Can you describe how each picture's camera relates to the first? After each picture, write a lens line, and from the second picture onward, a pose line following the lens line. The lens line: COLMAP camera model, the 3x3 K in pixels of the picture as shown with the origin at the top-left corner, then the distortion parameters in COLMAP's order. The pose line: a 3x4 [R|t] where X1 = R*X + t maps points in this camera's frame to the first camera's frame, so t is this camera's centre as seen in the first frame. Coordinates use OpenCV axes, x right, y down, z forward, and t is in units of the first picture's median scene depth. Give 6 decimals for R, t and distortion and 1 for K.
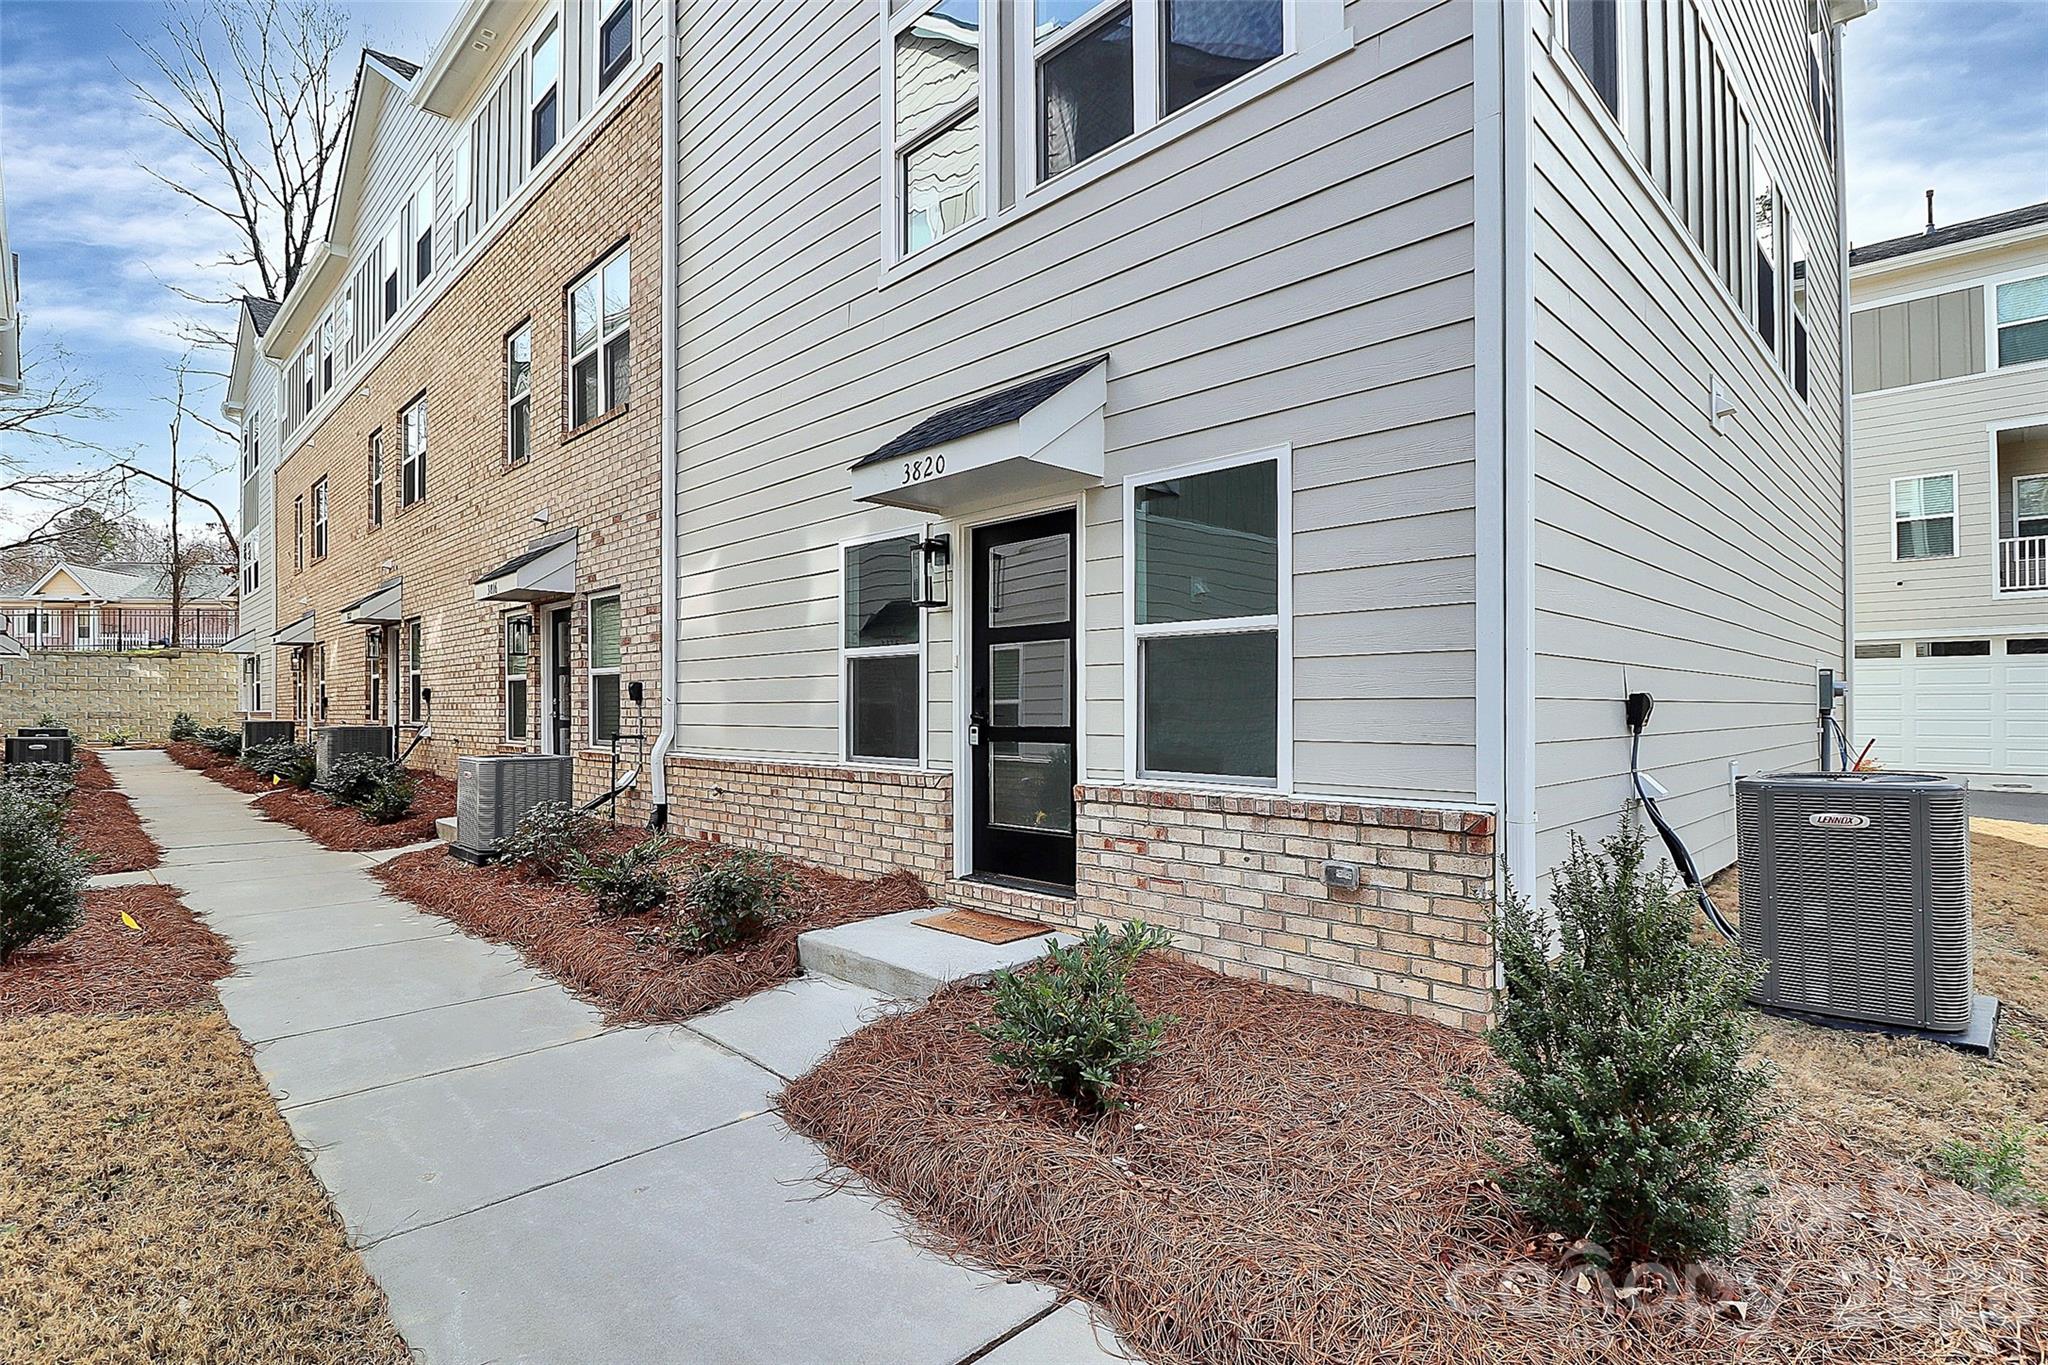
lens RADIAL K [[992.5, 0, 1019.7], [0, 992.5, 692.3], [0, 0, 1]] dist [0.002747, -0.006590]
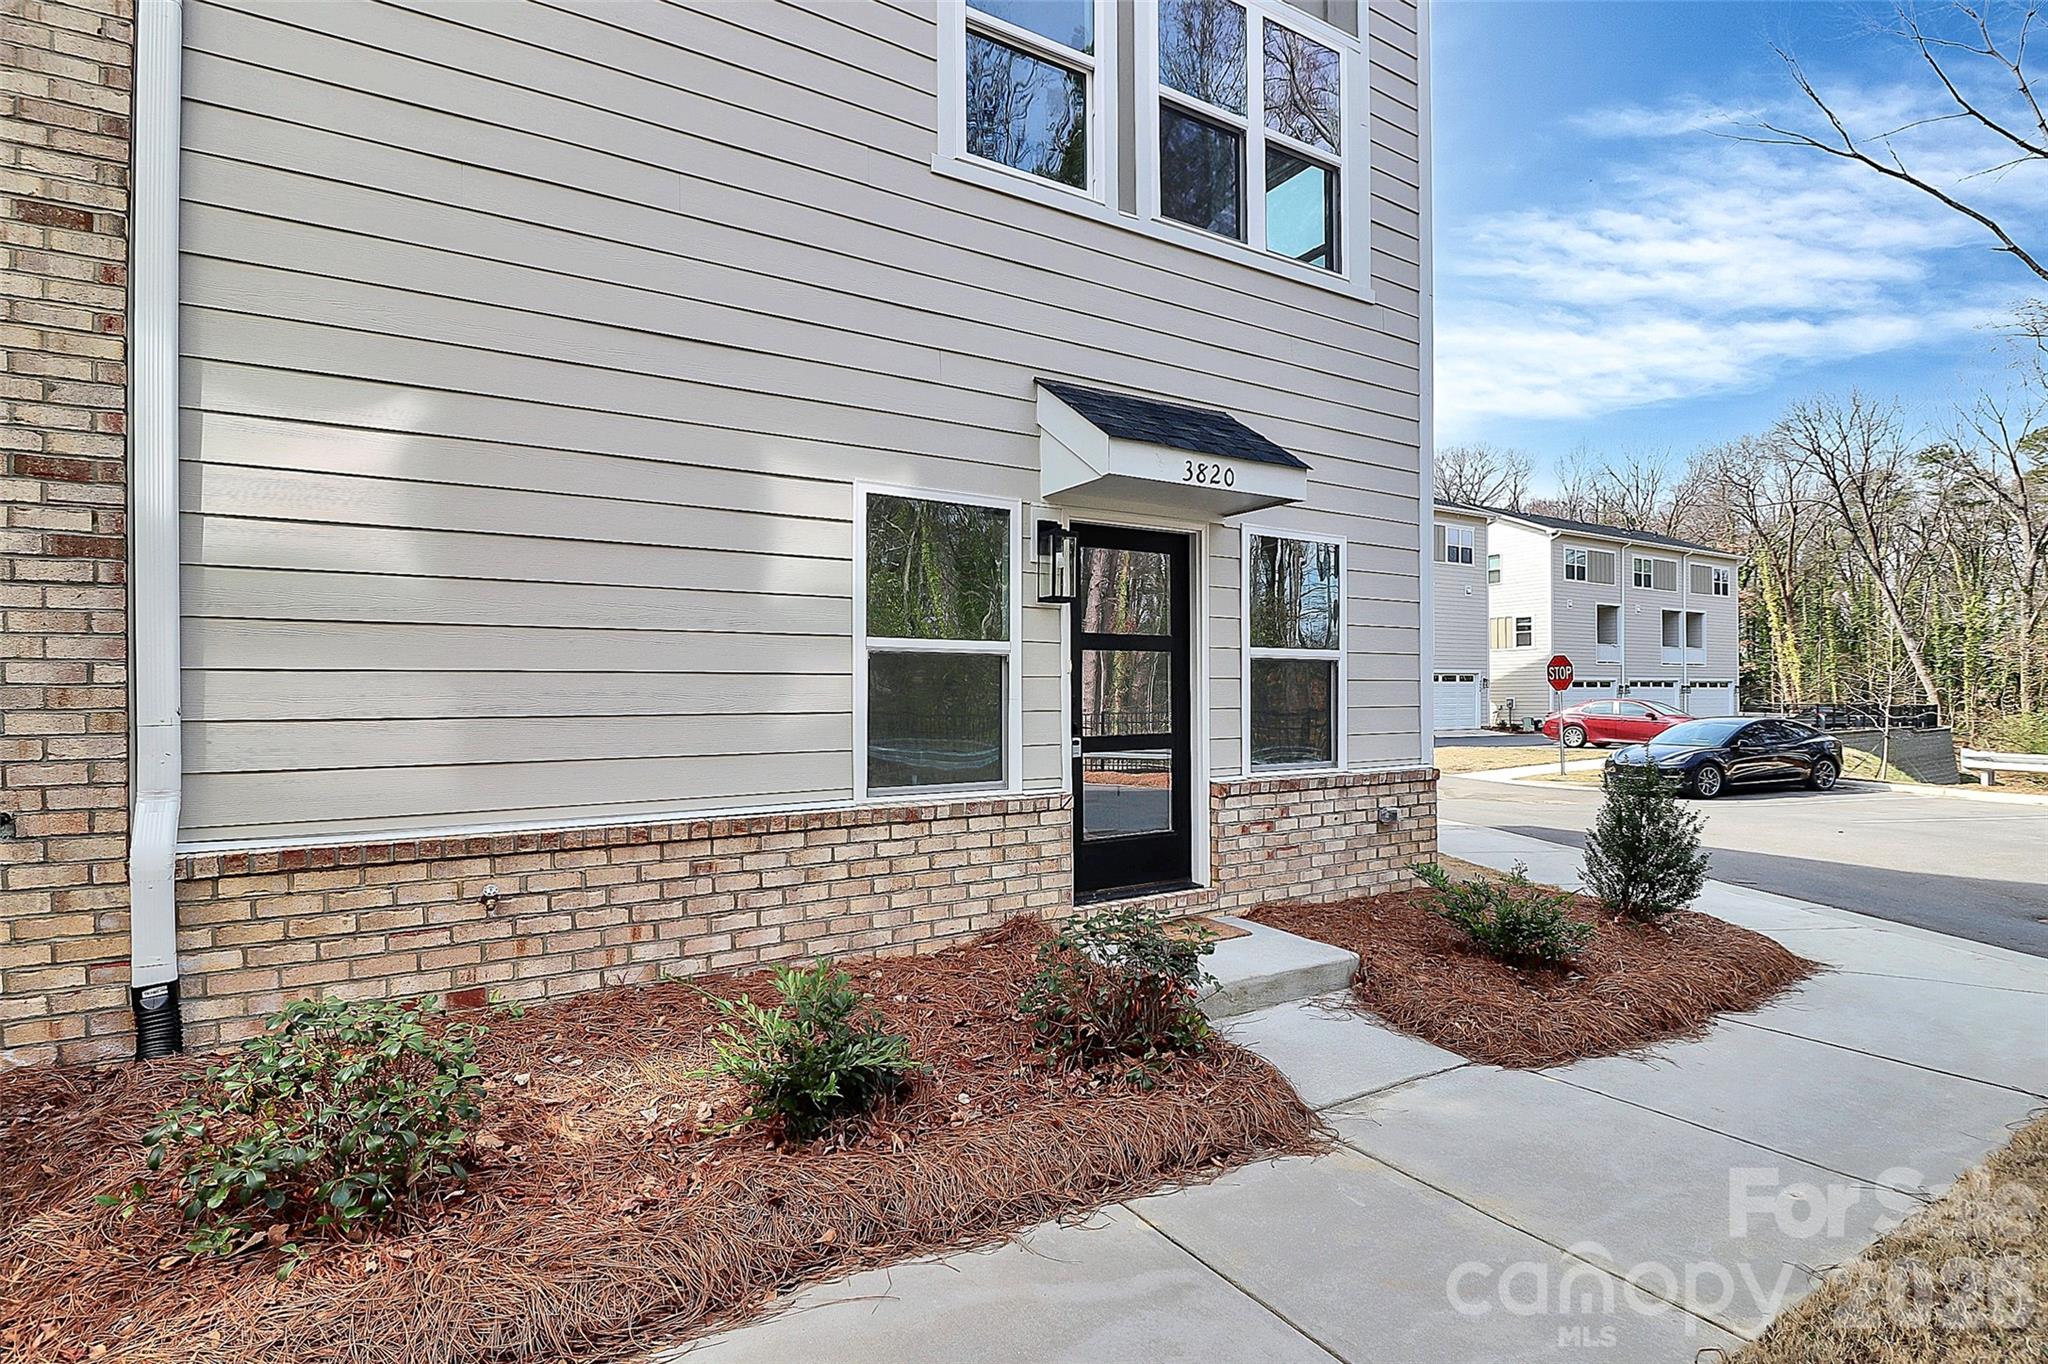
lens RADIAL K [[992.5, 0, 1022.3], [0, 992.5, 688.2], [0, 0, 1]] dist [0.002747, -0.006590]
pose [[0.220606, 0.003101, 0.975358, -0.909682], [-0.014653, 0.999893, 0.000135, -0.010388], [-0.975253, -0.014322, 0.220627, 0.804028]]
